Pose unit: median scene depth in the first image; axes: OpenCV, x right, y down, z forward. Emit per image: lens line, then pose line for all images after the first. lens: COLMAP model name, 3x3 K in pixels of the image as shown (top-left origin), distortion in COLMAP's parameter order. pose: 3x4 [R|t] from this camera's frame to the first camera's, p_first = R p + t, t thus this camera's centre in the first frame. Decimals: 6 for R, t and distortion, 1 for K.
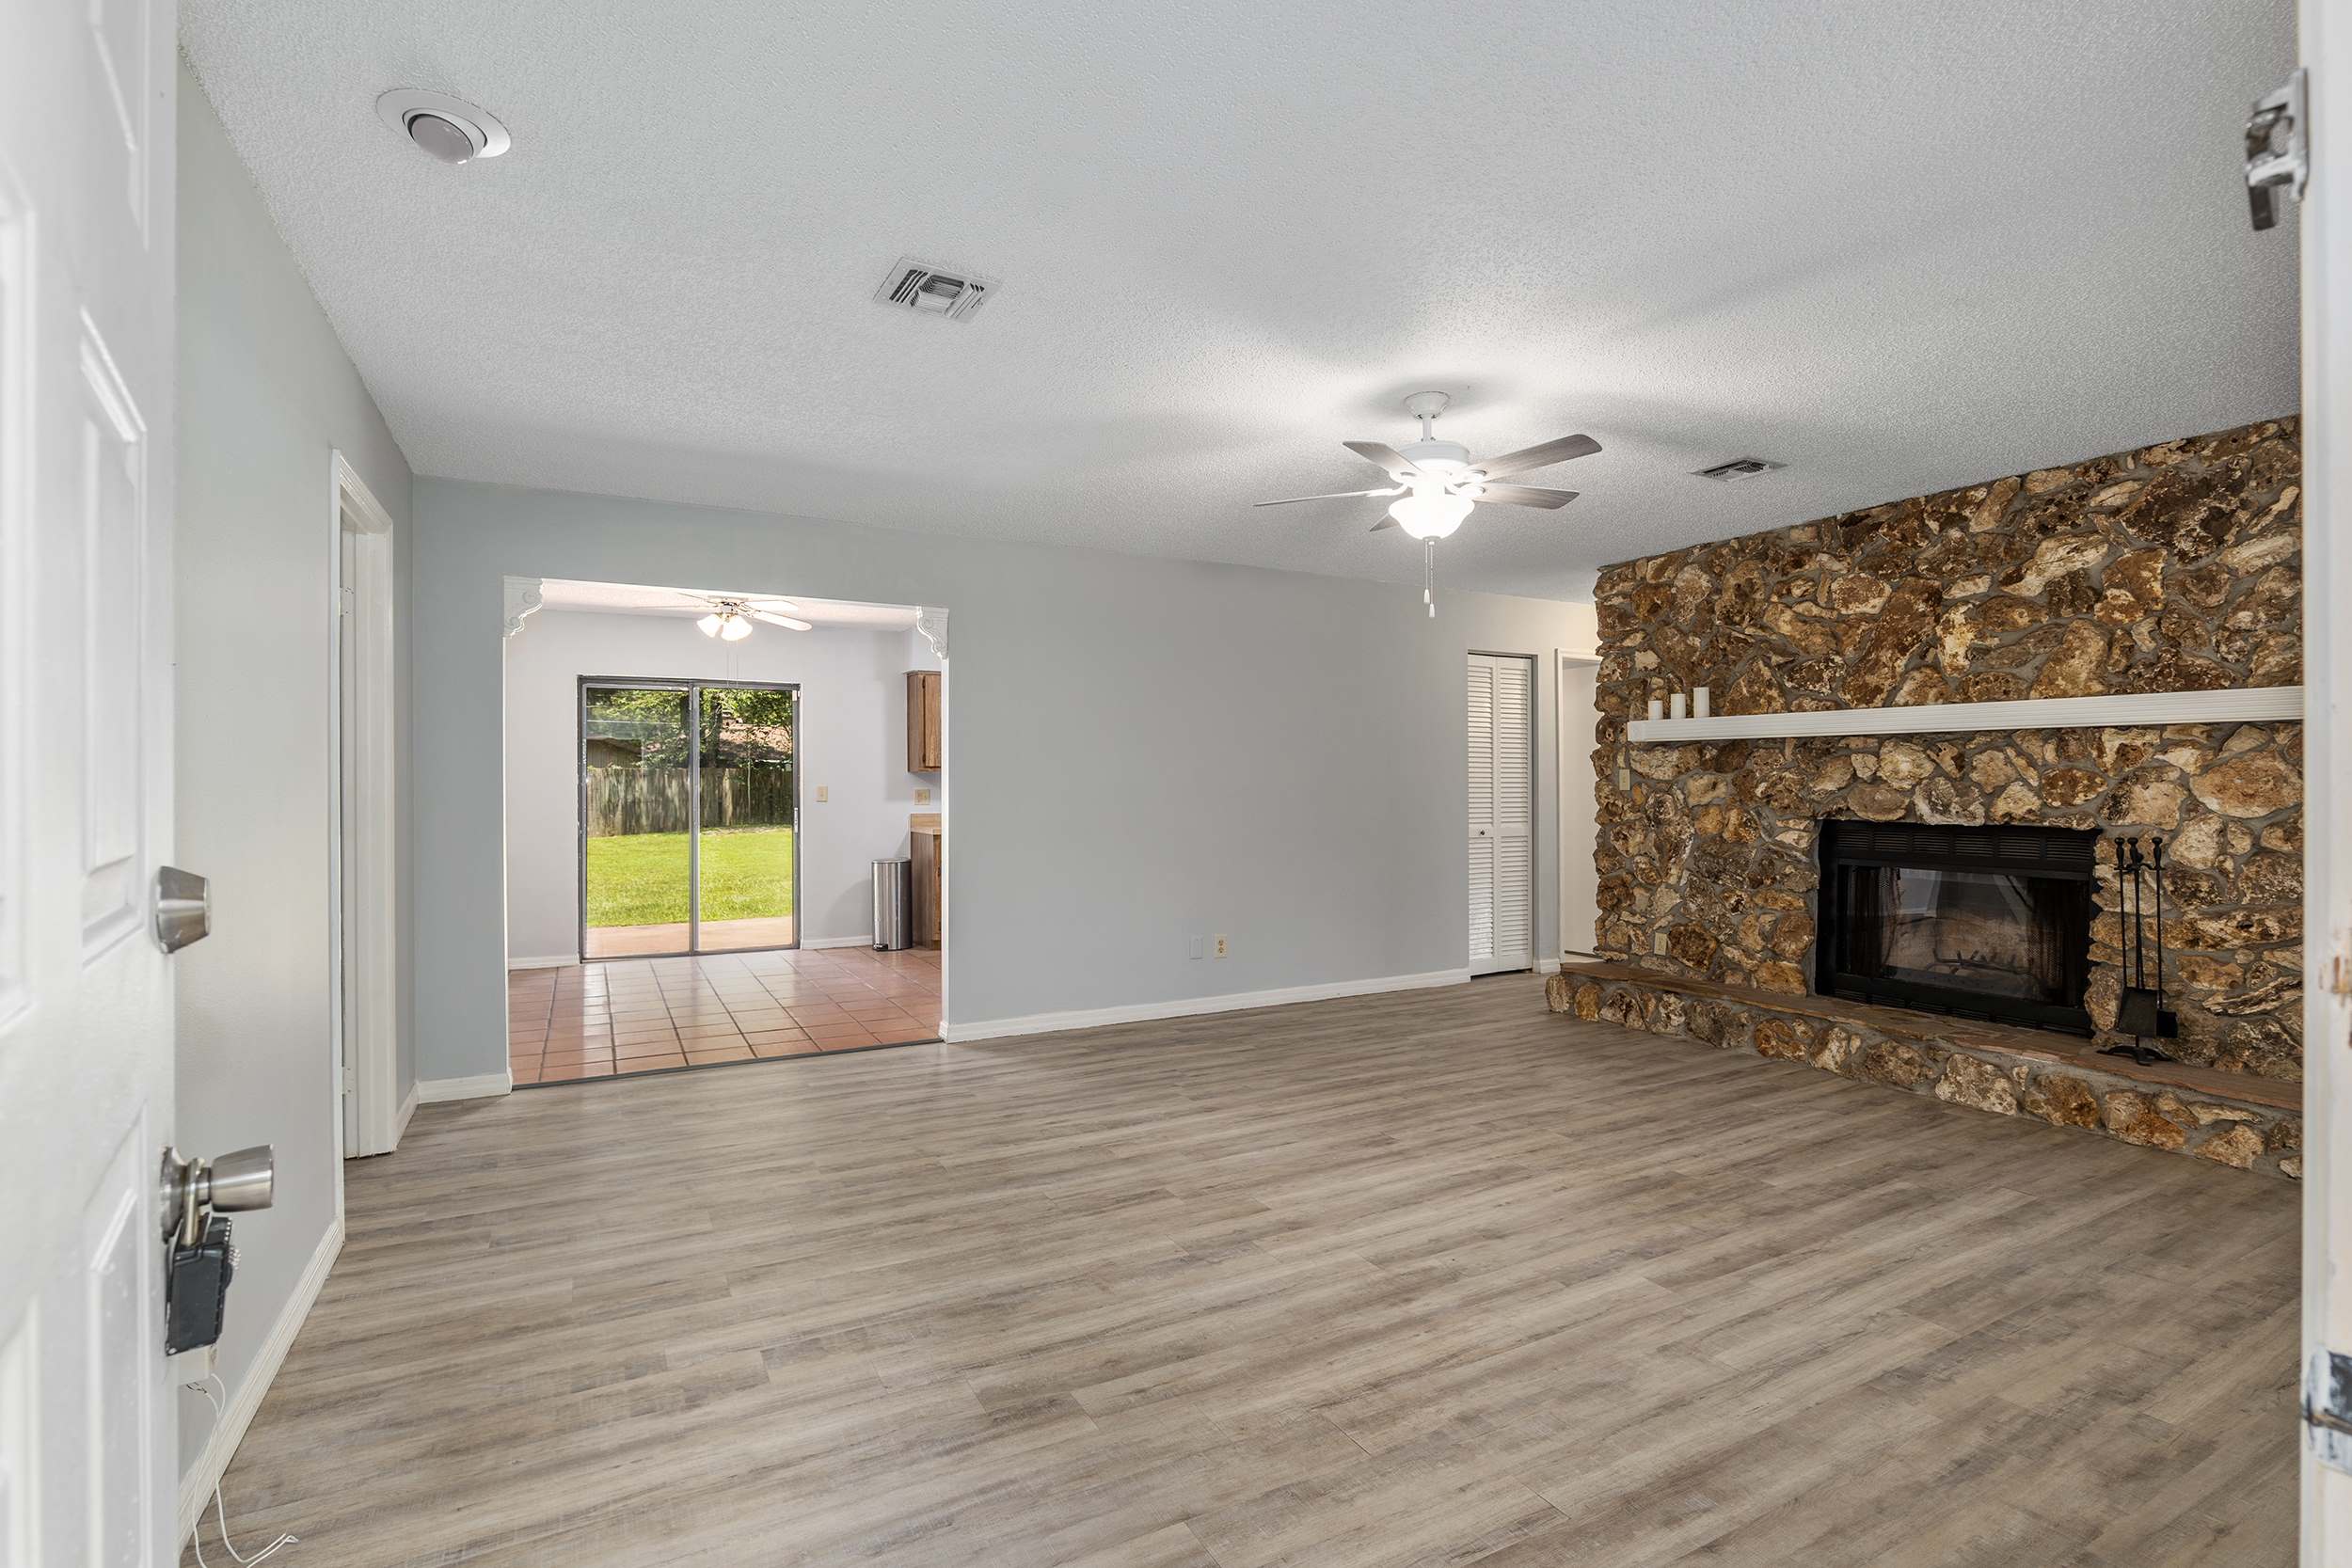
lens RADIAL K [[1100.6, 0, 1182.8], [0, 1100.6, 780.6], [0, 0, 1]] dist [-0.017930, 0.003964]
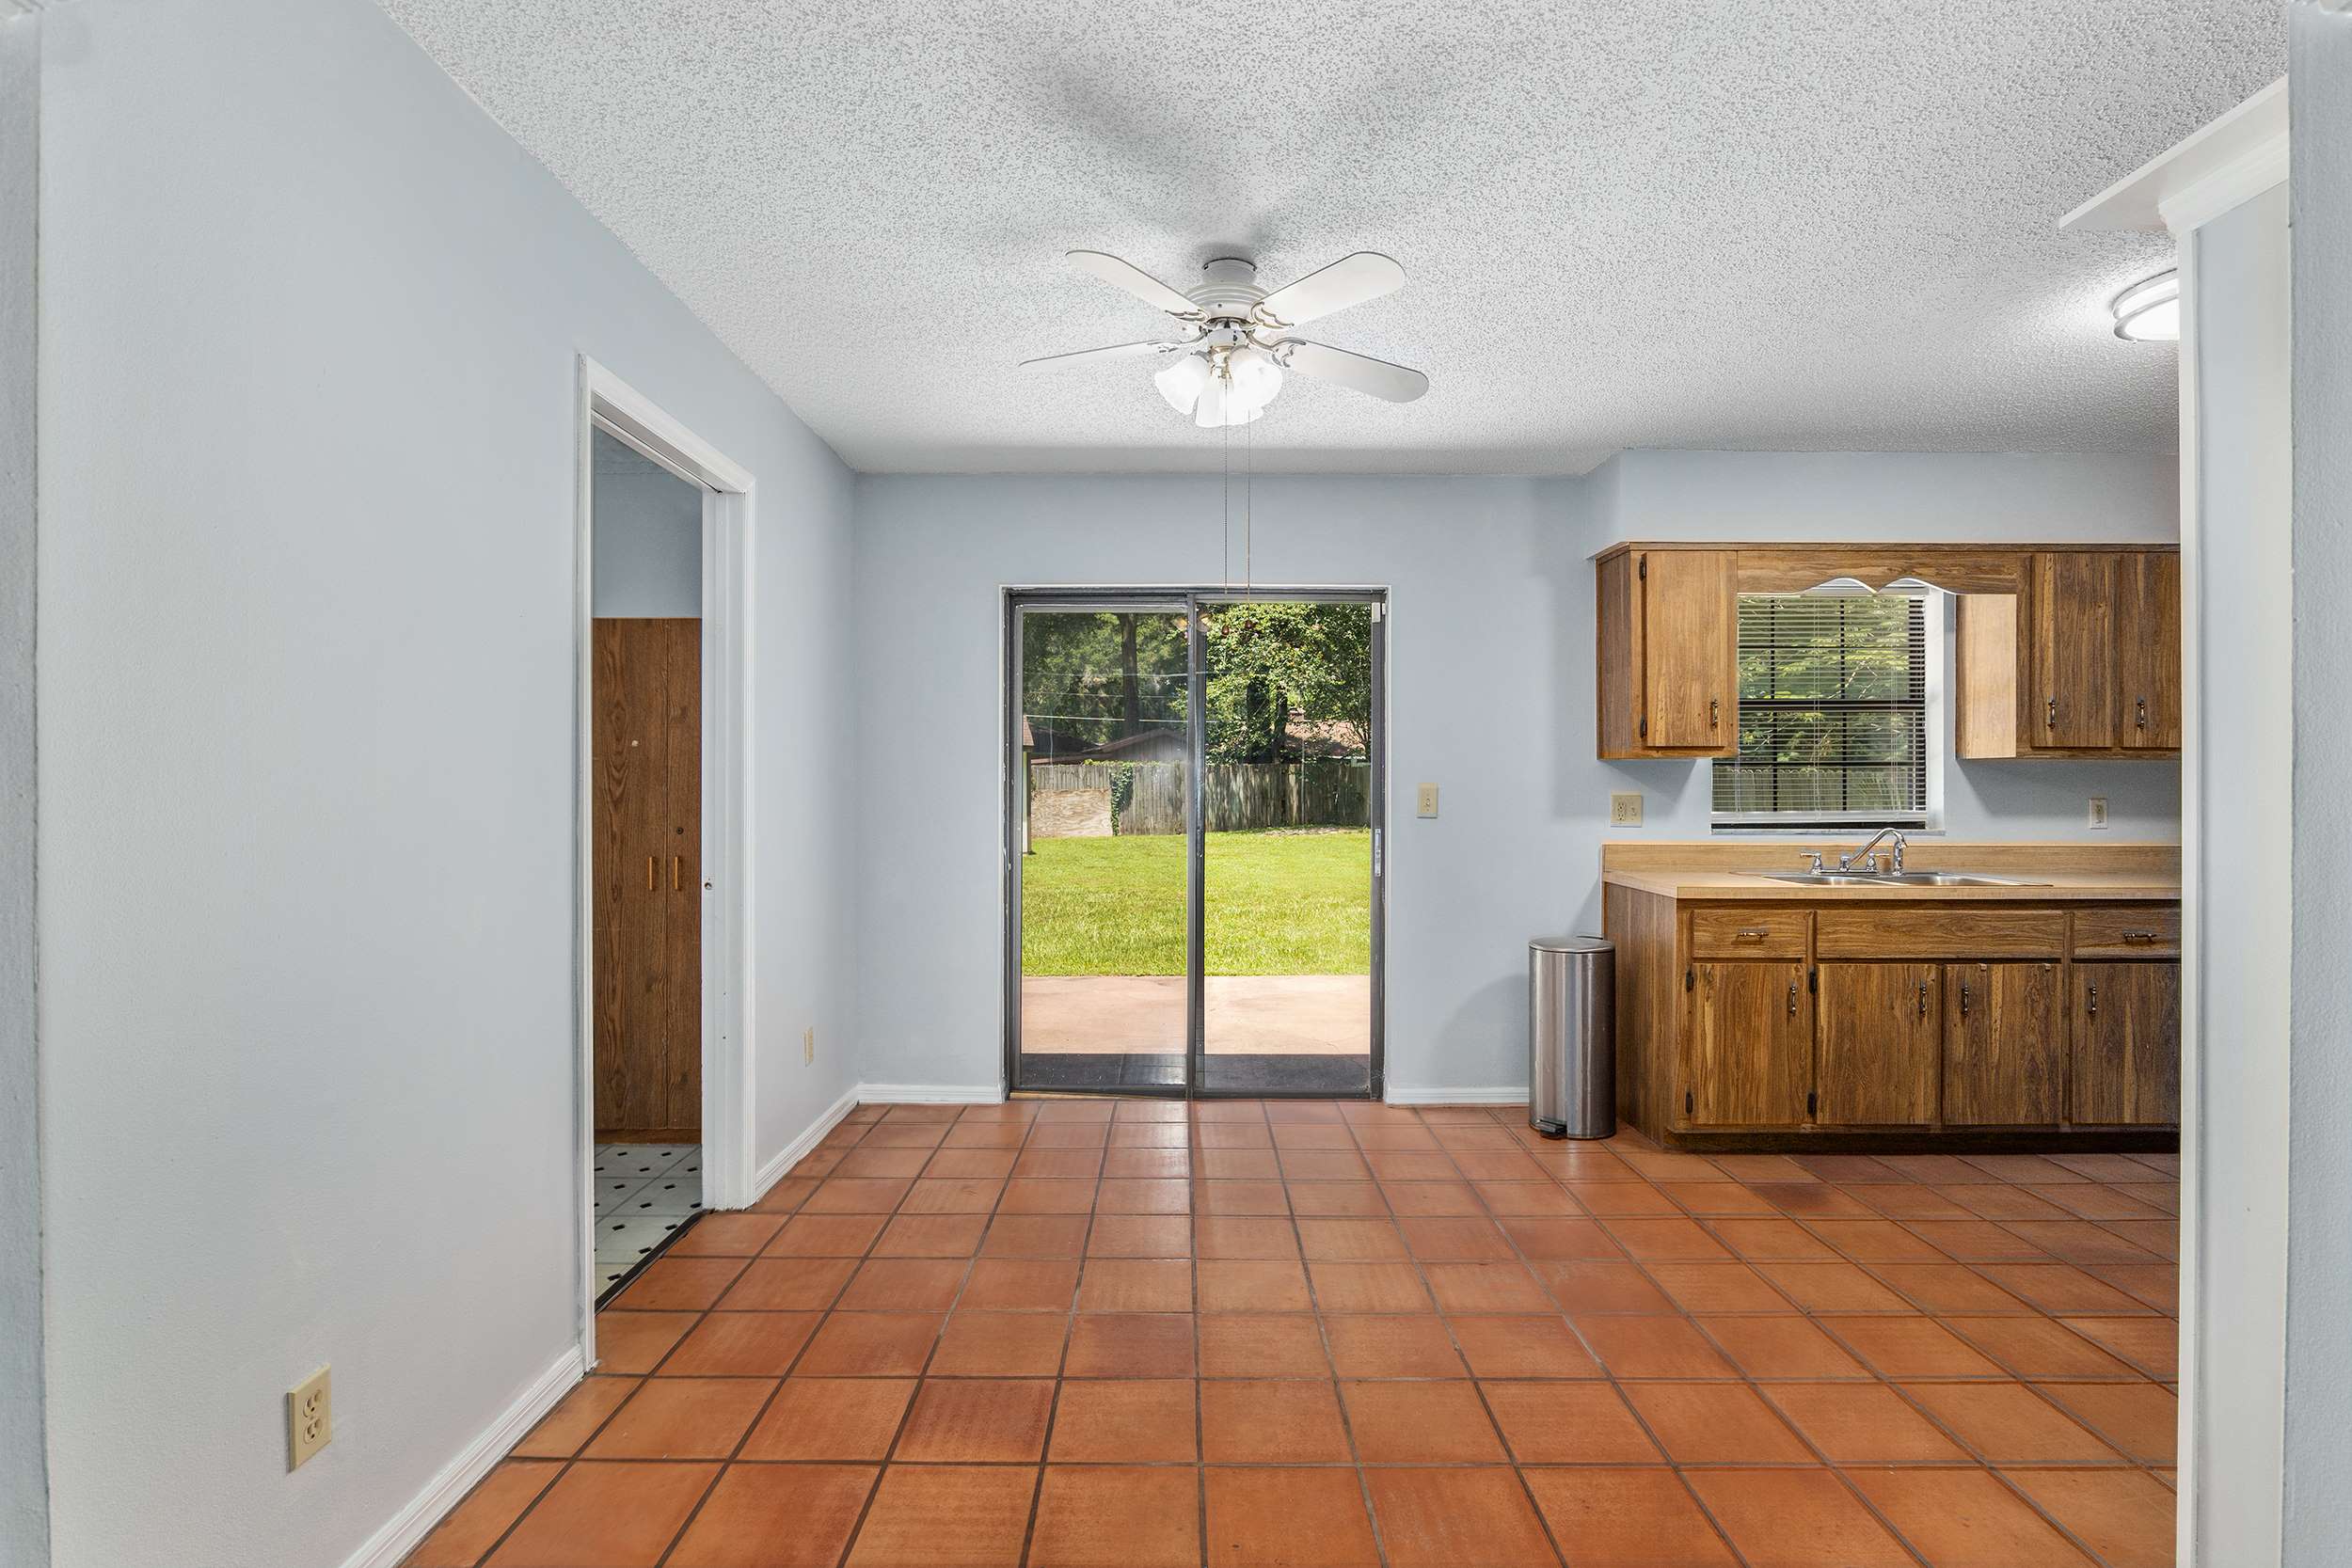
lens RADIAL K [[1100.6, 0, 1170.0], [0, 1100.6, 775.8], [0, 0, 1]] dist [-0.017930, 0.003964]
pose [[0.873624, 0.002034, -0.486598, -0.123818], [-0.002382, 0.999997, -0.000097, -0.000056], [0.486596, 0.001244, 0.873626, 0.333321]]
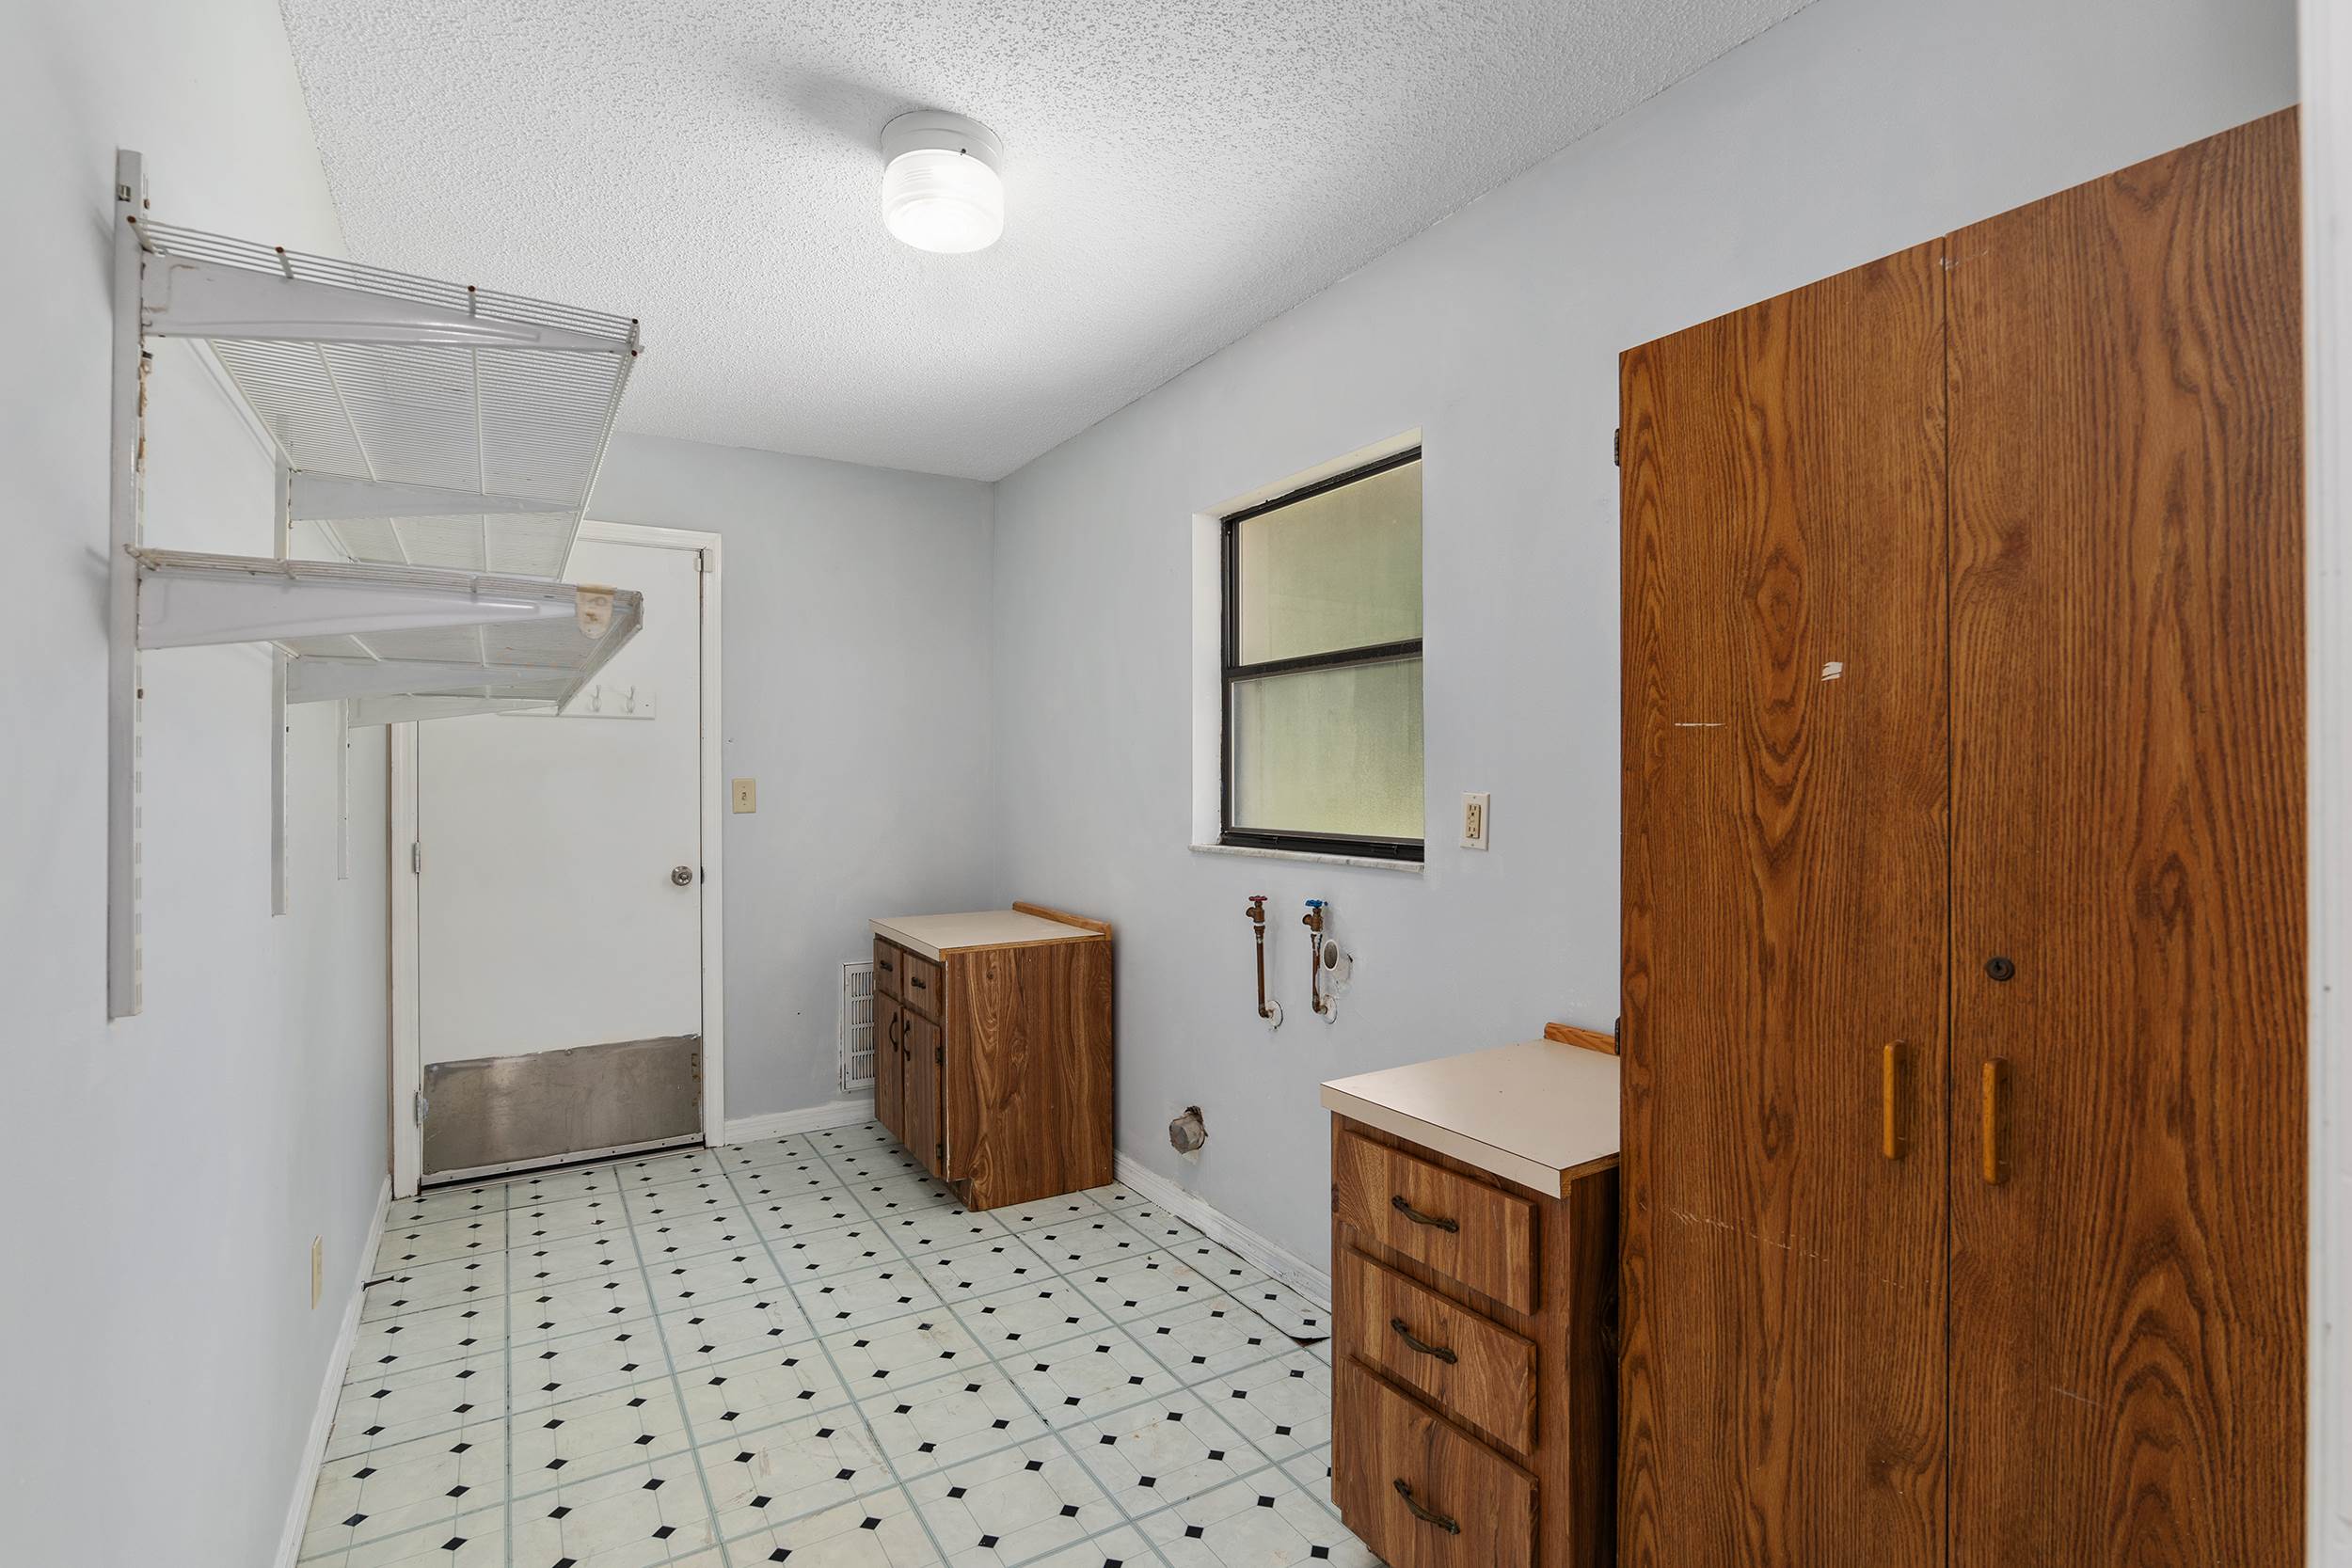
lens RADIAL K [[1100.6, 0, 1170.8], [0, 1100.6, 781.4], [0, 0, 1]] dist [-0.017930, 0.003964]
pose [[0.046756, -0.002699, -0.998903, -0.331083], [0.001349, 0.999996, -0.002638, 0.001247], [0.998905, -0.001224, 0.046759, 0.480323]]
